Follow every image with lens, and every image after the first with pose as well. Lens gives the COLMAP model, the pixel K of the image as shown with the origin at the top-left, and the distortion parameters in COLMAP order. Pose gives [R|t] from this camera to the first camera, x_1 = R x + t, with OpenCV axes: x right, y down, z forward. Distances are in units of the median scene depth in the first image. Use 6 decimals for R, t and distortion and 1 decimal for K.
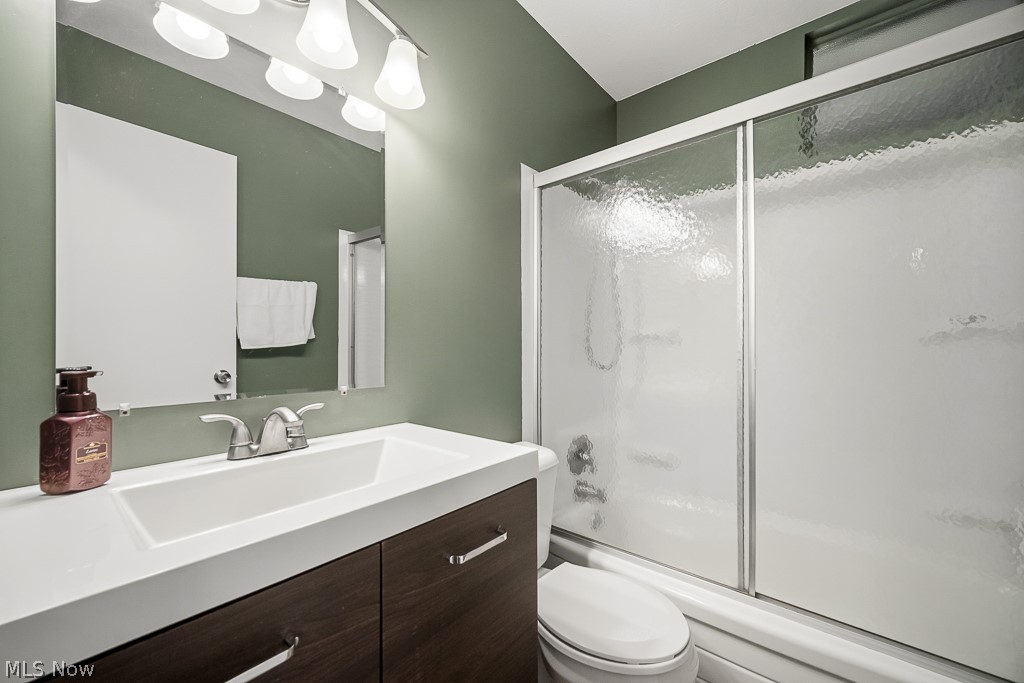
lens RADIAL K [[406.5, 0, 513.4], [0, 406.5, 345.4], [0, 0, 1]] dist [-0.002855, -0.000779]
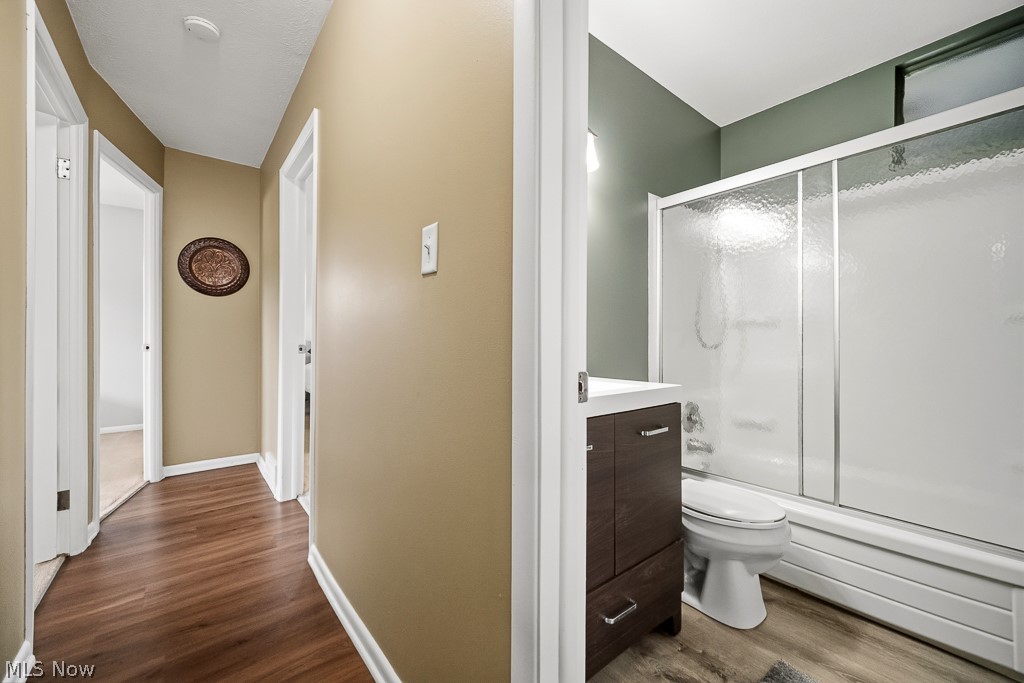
lens RADIAL K [[406.5, 0, 509.6], [0, 406.5, 338.3], [0, 0, 1]] dist [-0.002855, -0.000779]
pose [[0.979782, 0.001574, -0.200061, -0.157600], [-0.002001, 0.999996, -0.001931, 0.037868], [0.200058, 0.002293, 0.979781, -0.402364]]
